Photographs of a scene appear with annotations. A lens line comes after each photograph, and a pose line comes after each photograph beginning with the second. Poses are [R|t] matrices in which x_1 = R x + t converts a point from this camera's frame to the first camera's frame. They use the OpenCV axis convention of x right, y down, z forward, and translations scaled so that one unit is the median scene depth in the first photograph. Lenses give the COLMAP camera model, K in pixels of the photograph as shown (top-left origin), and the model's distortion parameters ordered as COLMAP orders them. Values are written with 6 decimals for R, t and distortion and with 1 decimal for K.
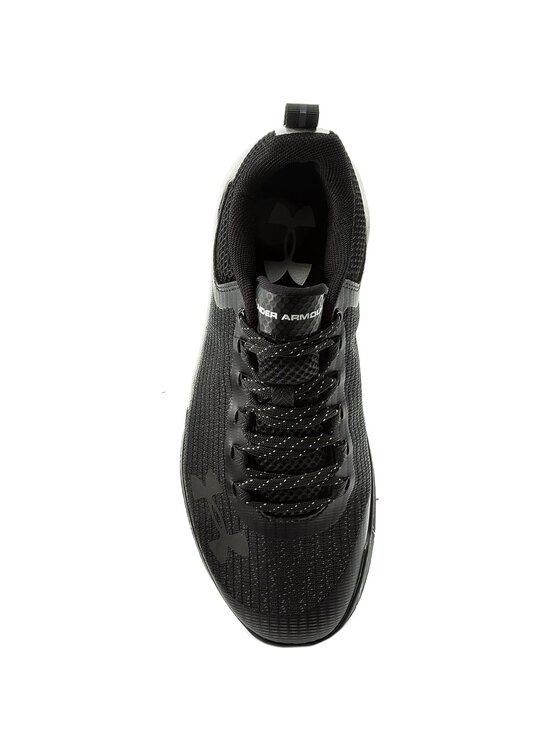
lens RADIAL K [[804.1, 0, 280.0], [0, 804.1, 372.8], [0, 0, 1]] dist [-0.000759, 0.000000]
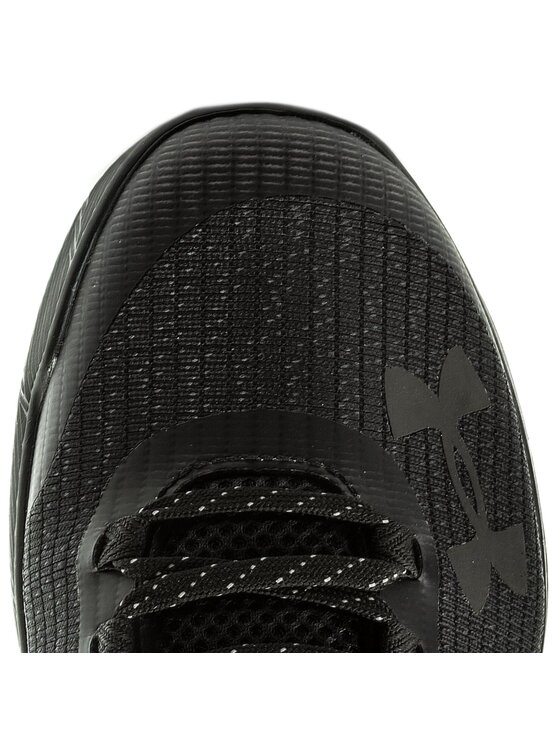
lens RADIAL K [[1348.4, 0, 280.0], [0, 1348.4, 372.9], [0, 0, 1]] dist [0.037774, 0.000000]
pose [[-0.987896, -0.039478, -0.150008, 0.099115], [0.055673, -0.992876, -0.105348, 0.287267], [-0.144780, -0.112424, 0.983056, 0.413593]]
